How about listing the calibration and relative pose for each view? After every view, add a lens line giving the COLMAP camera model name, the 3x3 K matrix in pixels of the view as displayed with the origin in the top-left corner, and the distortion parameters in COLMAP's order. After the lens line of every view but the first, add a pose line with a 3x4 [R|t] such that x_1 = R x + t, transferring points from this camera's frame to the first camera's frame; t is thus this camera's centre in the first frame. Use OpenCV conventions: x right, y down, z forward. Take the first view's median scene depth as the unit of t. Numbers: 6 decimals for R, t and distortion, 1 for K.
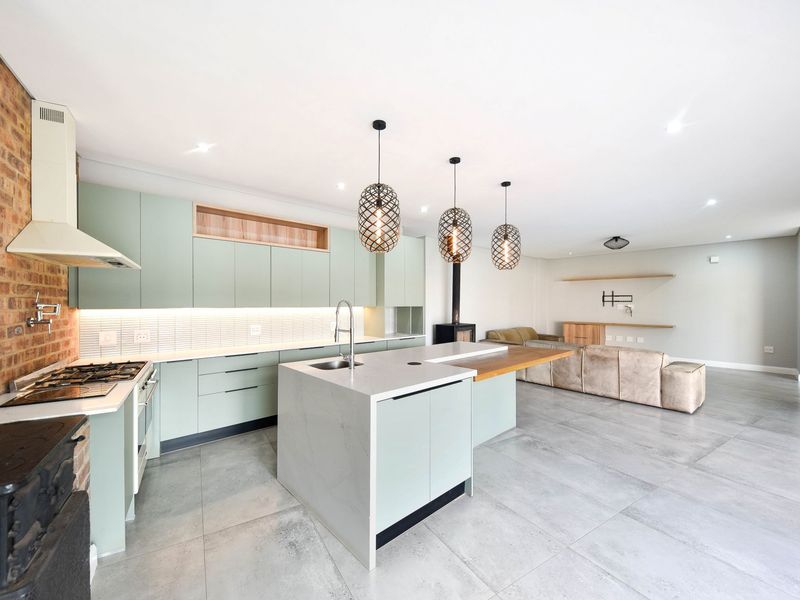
lens RADIAL K [[325.9, 0, 397.6], [0, 325.9, 303.9], [0, 0, 1]] dist [0.016401, -0.008481]
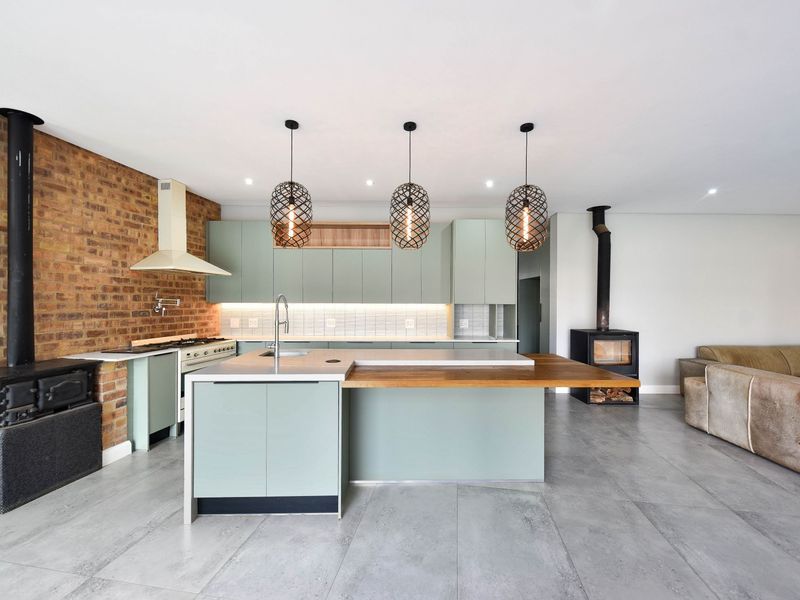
lens RADIAL K [[346.4, 0, 402.6], [0, 346.4, 304.4], [0, 0, 1]] dist [0.021396, -0.011482]
pose [[0.754829, 0.005382, -0.655900, 0.891823], [-0.004731, 0.999985, 0.002761, 0.015754], [0.655905, 0.001019, 0.754843, 0.385463]]
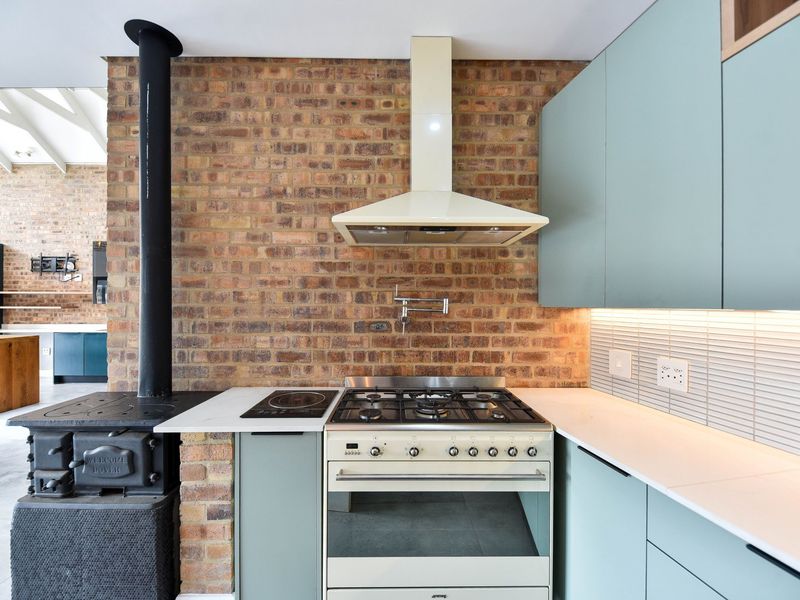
lens RADIAL K [[325.9, 0, 397.6], [0, 325.9, 303.9], [0, 0, 1]] dist [0.016401, -0.008481]
pose [[-0.514651, -0.002534, -0.857396, -0.302565], [-0.005525, 0.999985, 0.000361, 0.012133], [0.857382, 0.004923, -0.514657, 1.195241]]
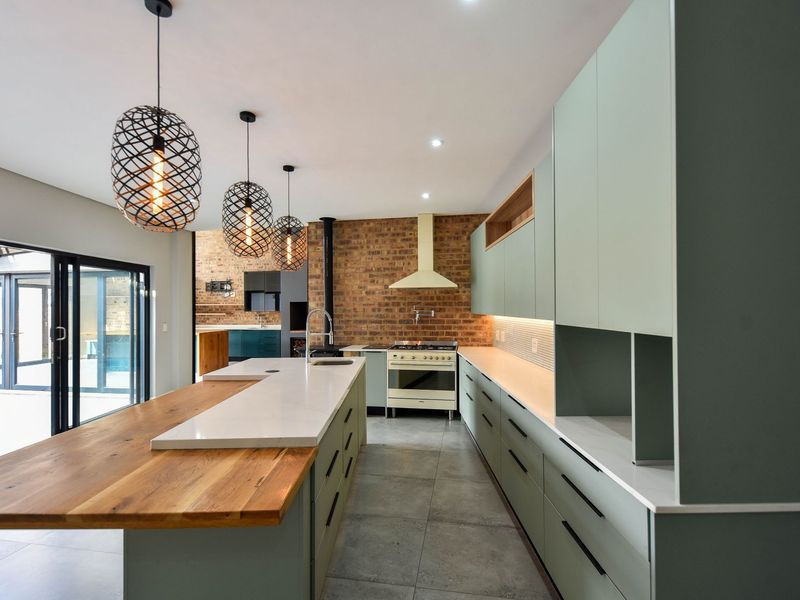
lens RADIAL K [[374.6, 0, 404.5], [0, 374.6, 303.6], [0, 0, 1]] dist [0.000031, -0.000031]
pose [[-0.662234, -0.004823, -0.749282, 0.698865], [0.002875, 0.999956, -0.008977, -0.019592], [0.749292, -0.008100, -0.662191, 2.176011]]
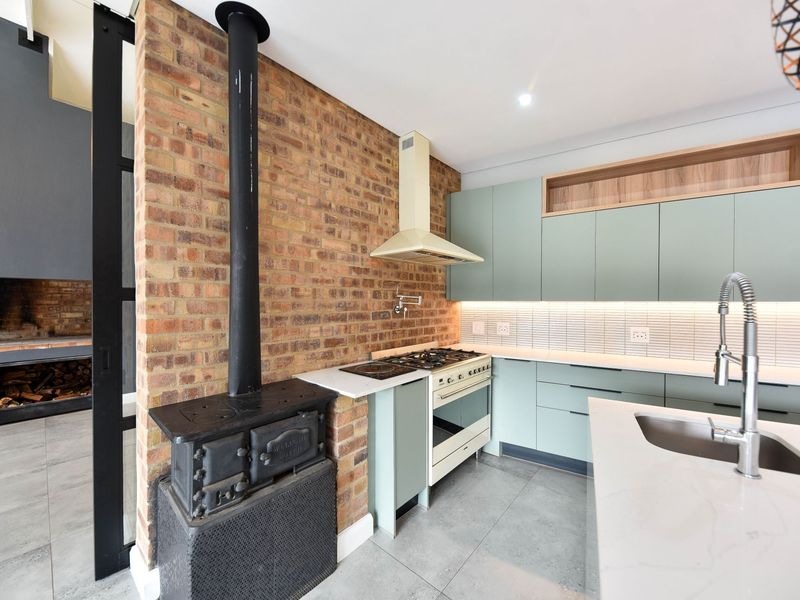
lens RADIAL K [[312.4, 0, 399.2], [0, 312.4, 303.5], [0, 0, 1]] dist [0.002885, -0.000297]
pose [[0.295452, 0.007958, -0.955324, 0.061641], [-0.003595, 0.999967, 0.007218, 0.018921], [0.955351, 0.001302, 0.295471, 0.534458]]
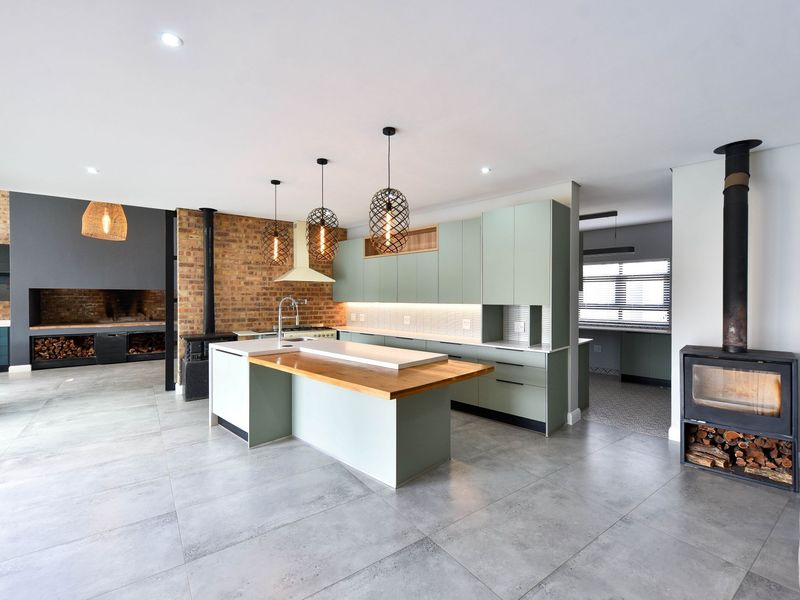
lens RADIAL K [[364.0, 0, 400.0], [0, 364.0, 300.0], [0, 0, 1]] dist [0.019339, -0.000351]
pose [[0.071357, 0.005973, -0.997433, 1.602672], [-0.003622, 0.999977, 0.005729, -0.012711], [0.997444, 0.003204, 0.071377, 1.391442]]
